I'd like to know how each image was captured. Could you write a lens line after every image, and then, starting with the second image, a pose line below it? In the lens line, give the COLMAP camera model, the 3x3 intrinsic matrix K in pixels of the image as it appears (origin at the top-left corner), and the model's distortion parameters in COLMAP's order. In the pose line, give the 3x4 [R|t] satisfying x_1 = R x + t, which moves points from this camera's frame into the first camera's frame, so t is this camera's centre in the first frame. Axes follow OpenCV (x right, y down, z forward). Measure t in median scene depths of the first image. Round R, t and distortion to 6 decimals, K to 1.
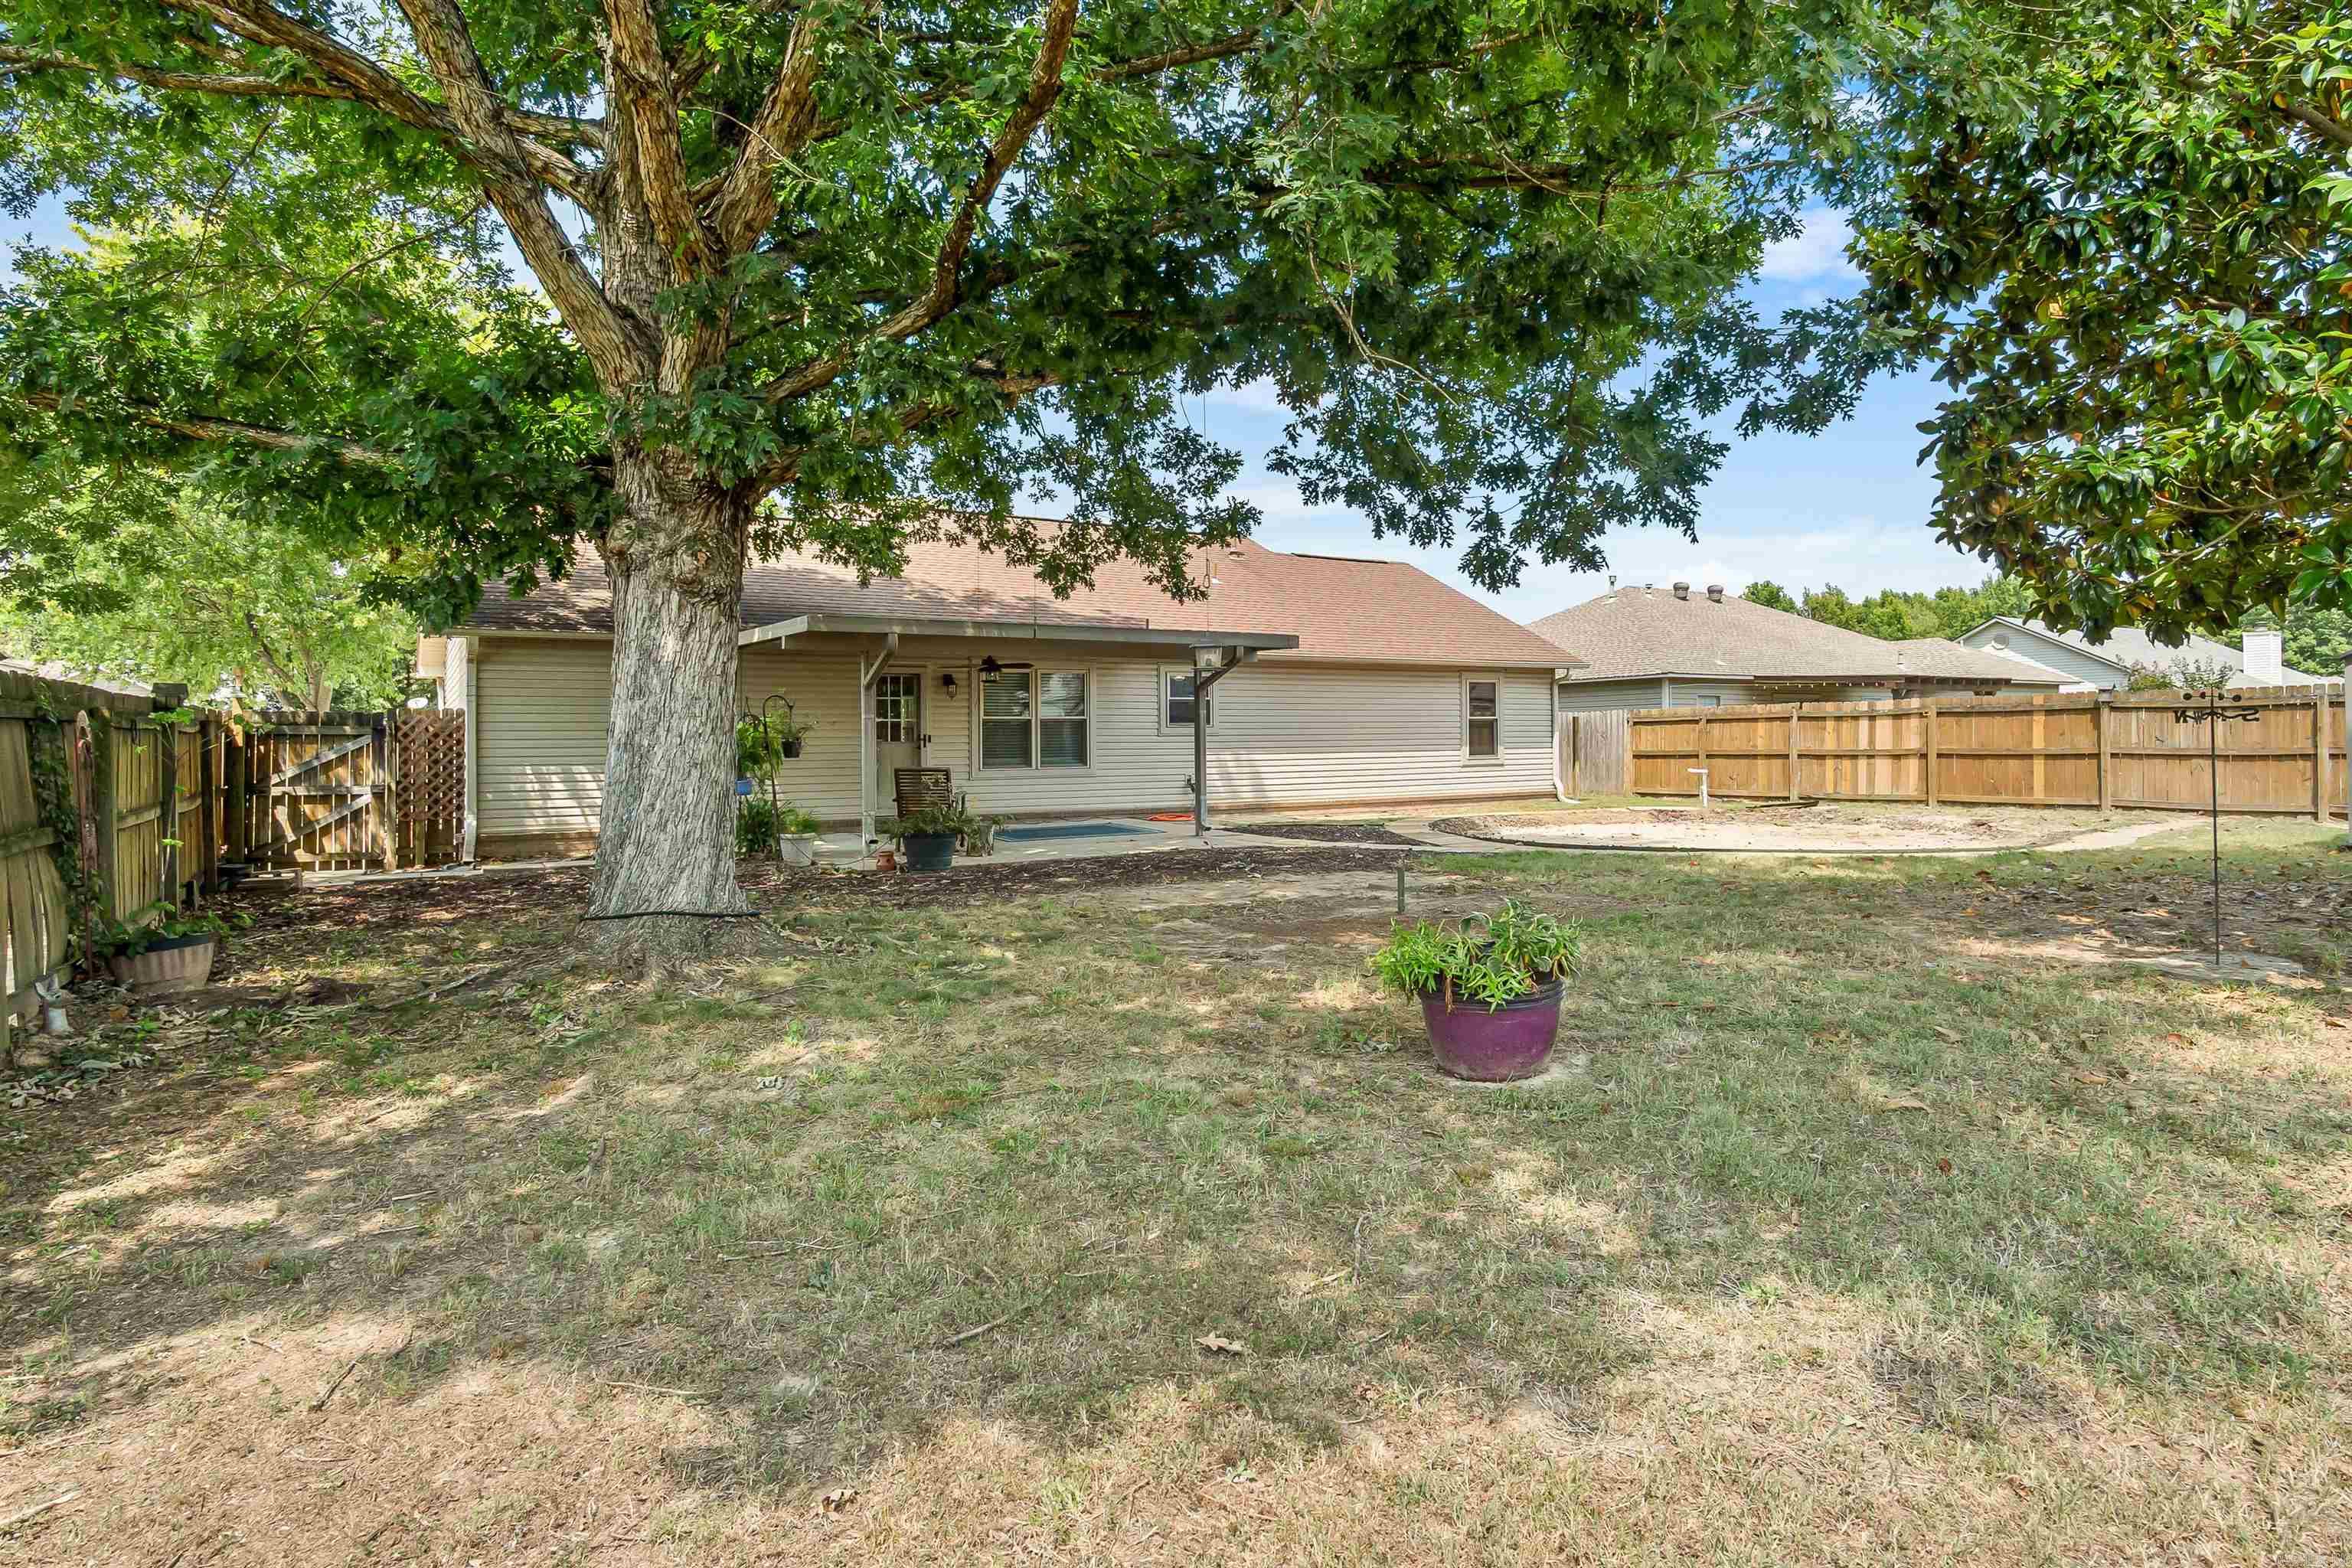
lens RADIAL K [[1257.1, 0, 1181.9], [0, 1257.1, 775.7], [0, 0, 1]] dist [-0.025981, 0.009062]
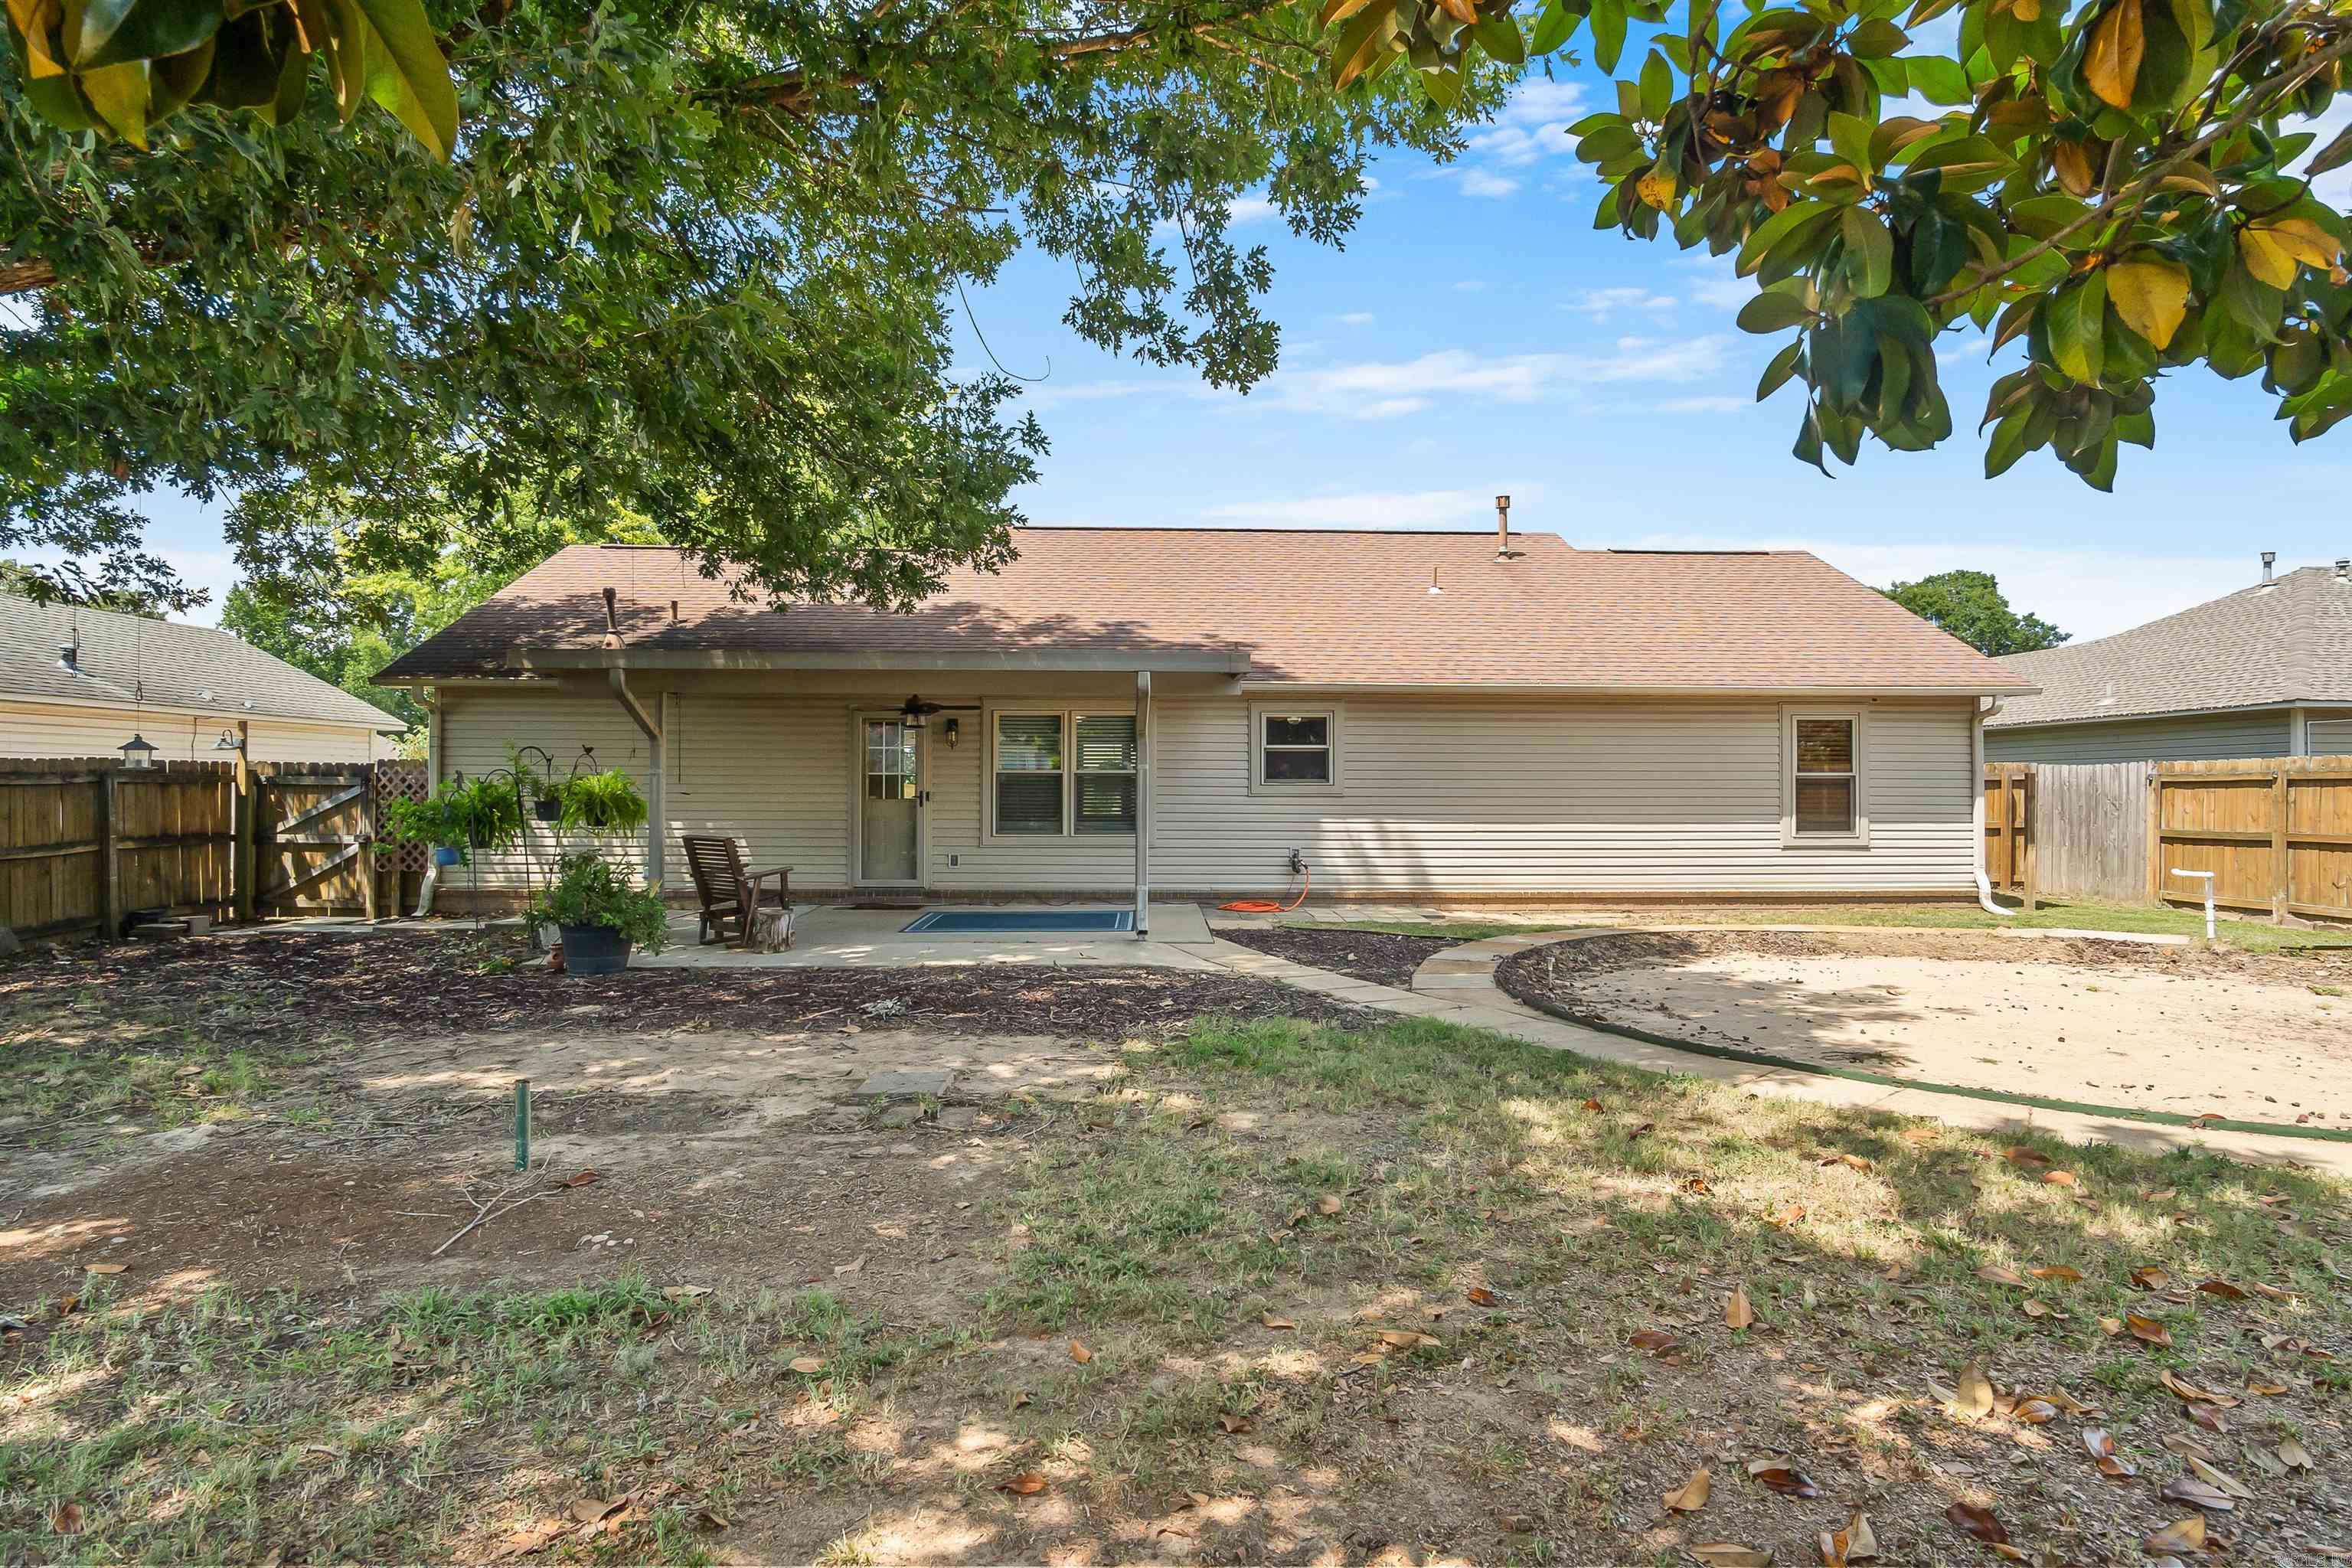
lens RADIAL K [[1257.1, 0, 1172.8], [0, 1257.1, 782.6], [0, 0, 1]] dist [-0.025981, 0.009062]
pose [[0.872783, 0.011520, -0.487972, 0.409689], [-0.026619, 0.999357, -0.024019, -0.027274], [0.487381, 0.033953, 0.872529, 0.422472]]
